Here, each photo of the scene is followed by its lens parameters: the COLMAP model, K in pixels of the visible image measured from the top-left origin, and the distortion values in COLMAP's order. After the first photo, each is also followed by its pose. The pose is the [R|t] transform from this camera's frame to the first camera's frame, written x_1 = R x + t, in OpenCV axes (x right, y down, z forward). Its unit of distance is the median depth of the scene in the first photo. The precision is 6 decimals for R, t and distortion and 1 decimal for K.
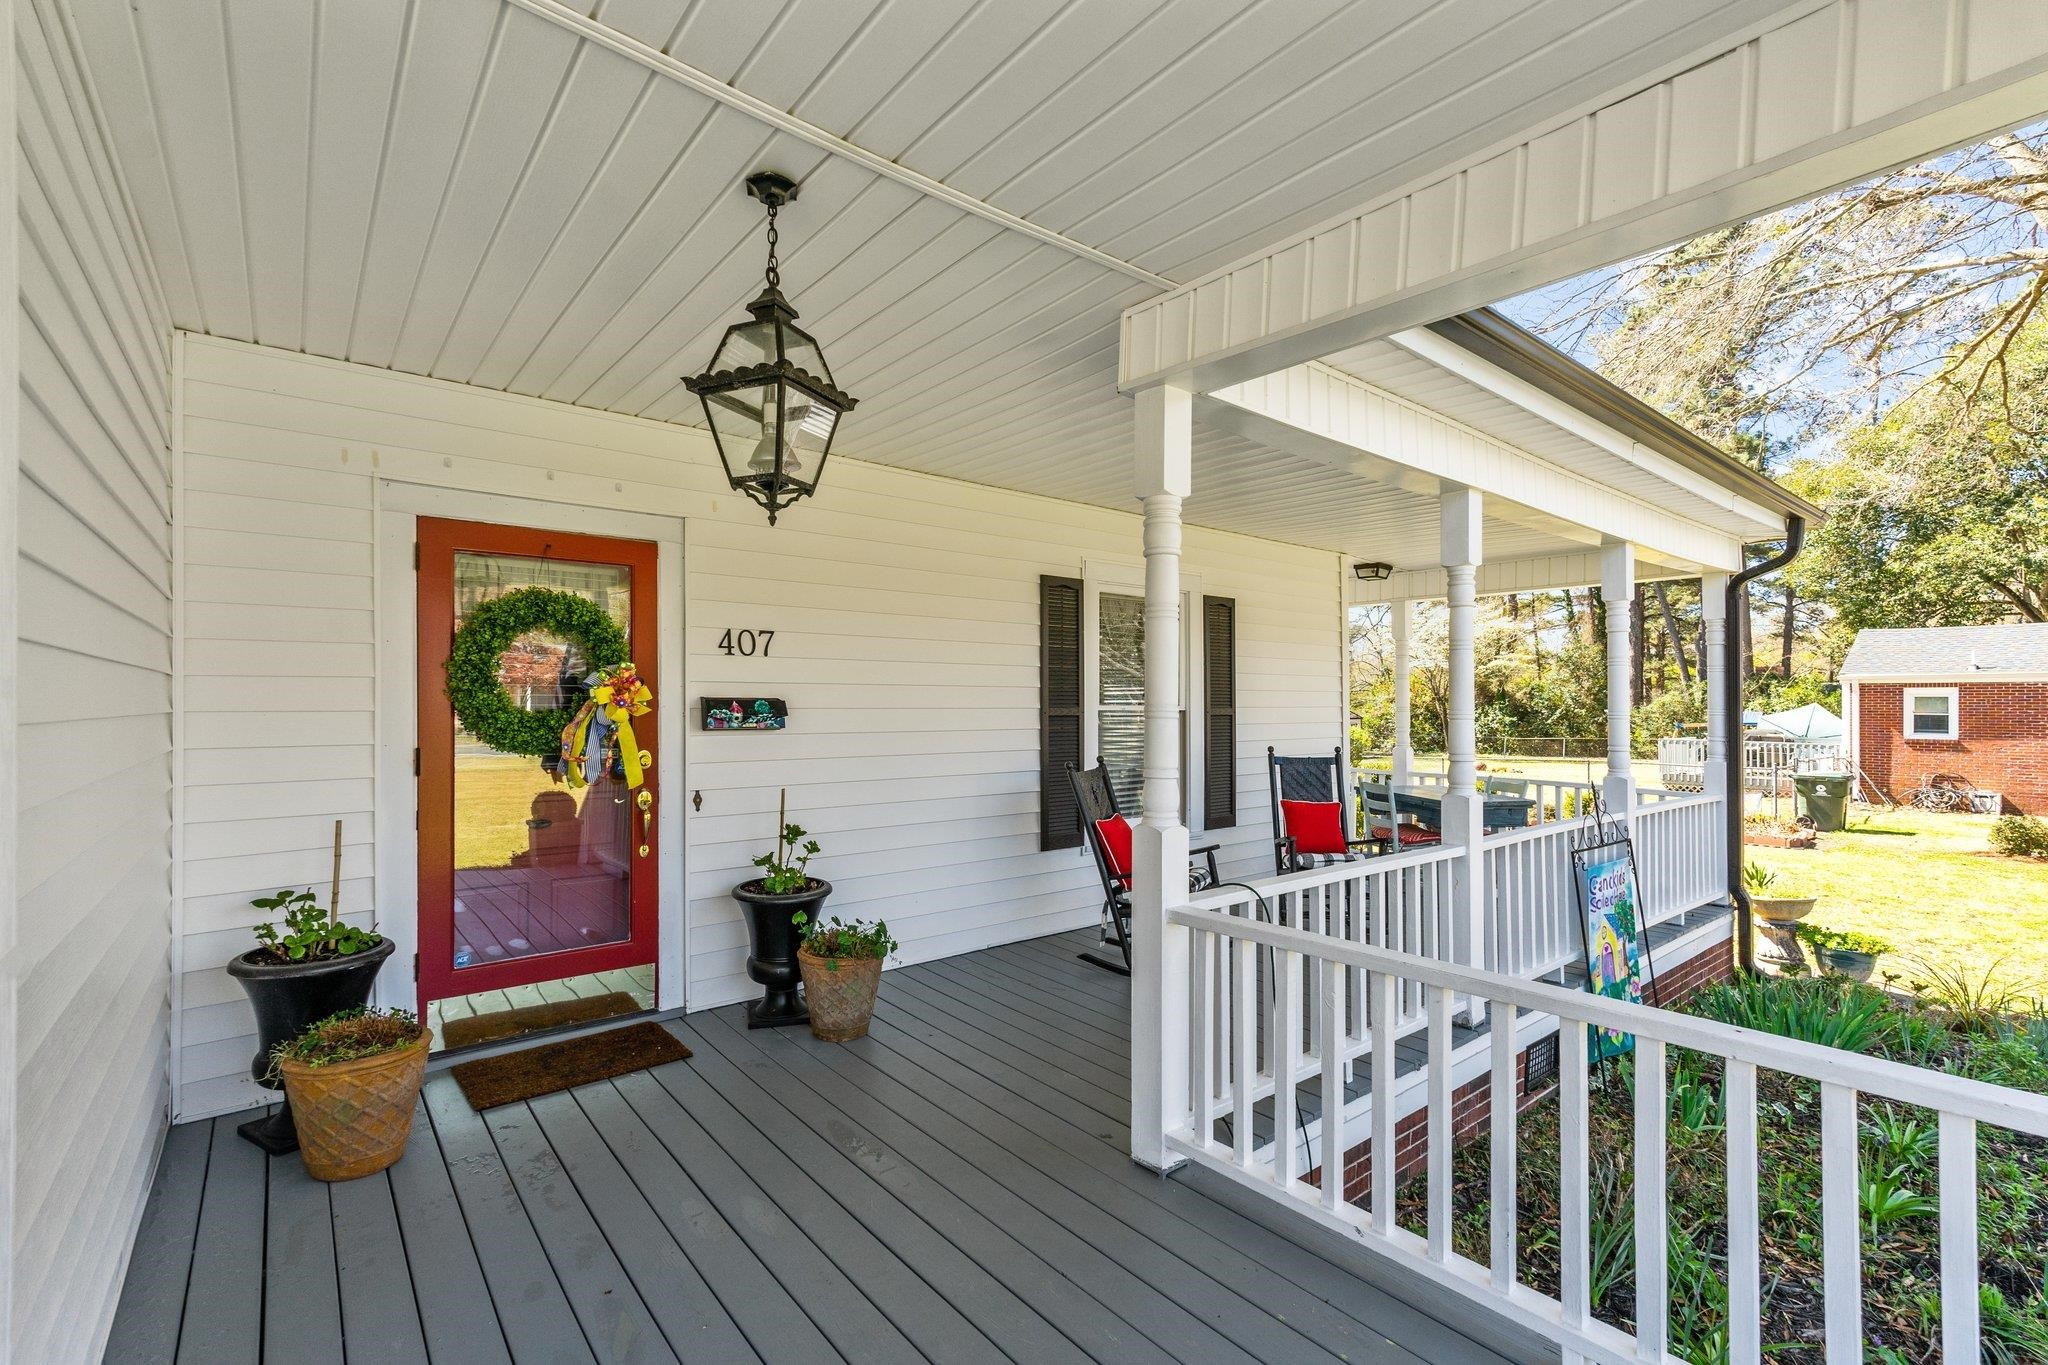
lens RADIAL K [[910.2, 0, 1014.1], [0, 910.2, 704.9], [0, 0, 1]] dist [0.023215, -0.000038]
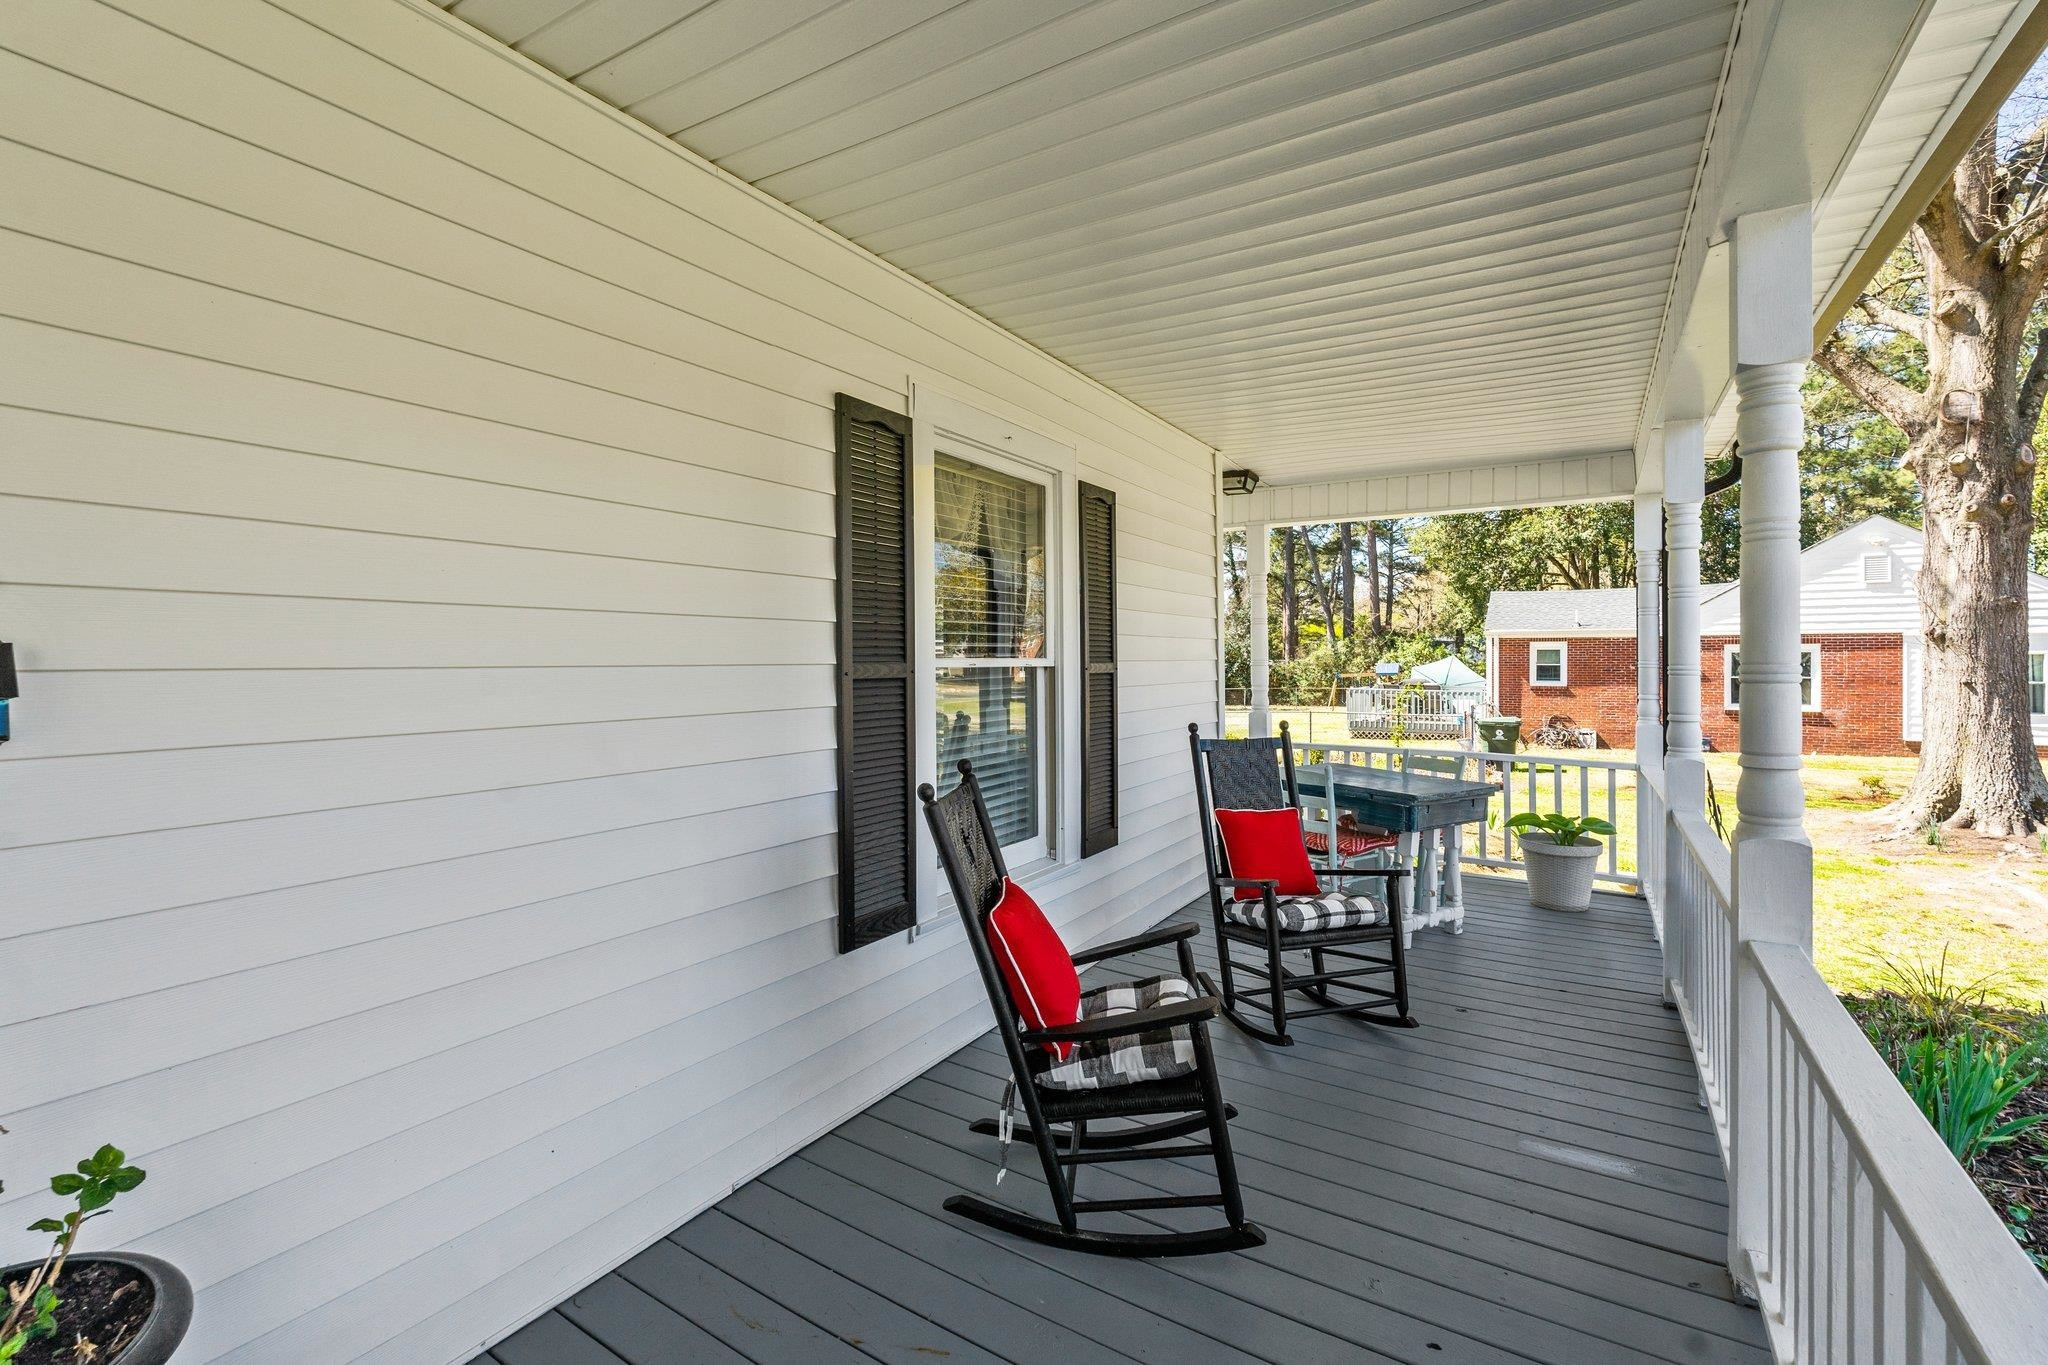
lens RADIAL K [[904.4, 0, 1017.3], [0, 904.4, 671.5], [0, 0, 1]] dist [-0.007216, -0.000637]
pose [[0.948278, -0.007258, 0.317359, -0.043967], [0.002762, 0.999889, 0.014614, 0.000839], [-0.317430, -0.012982, 0.948193, 0.669769]]
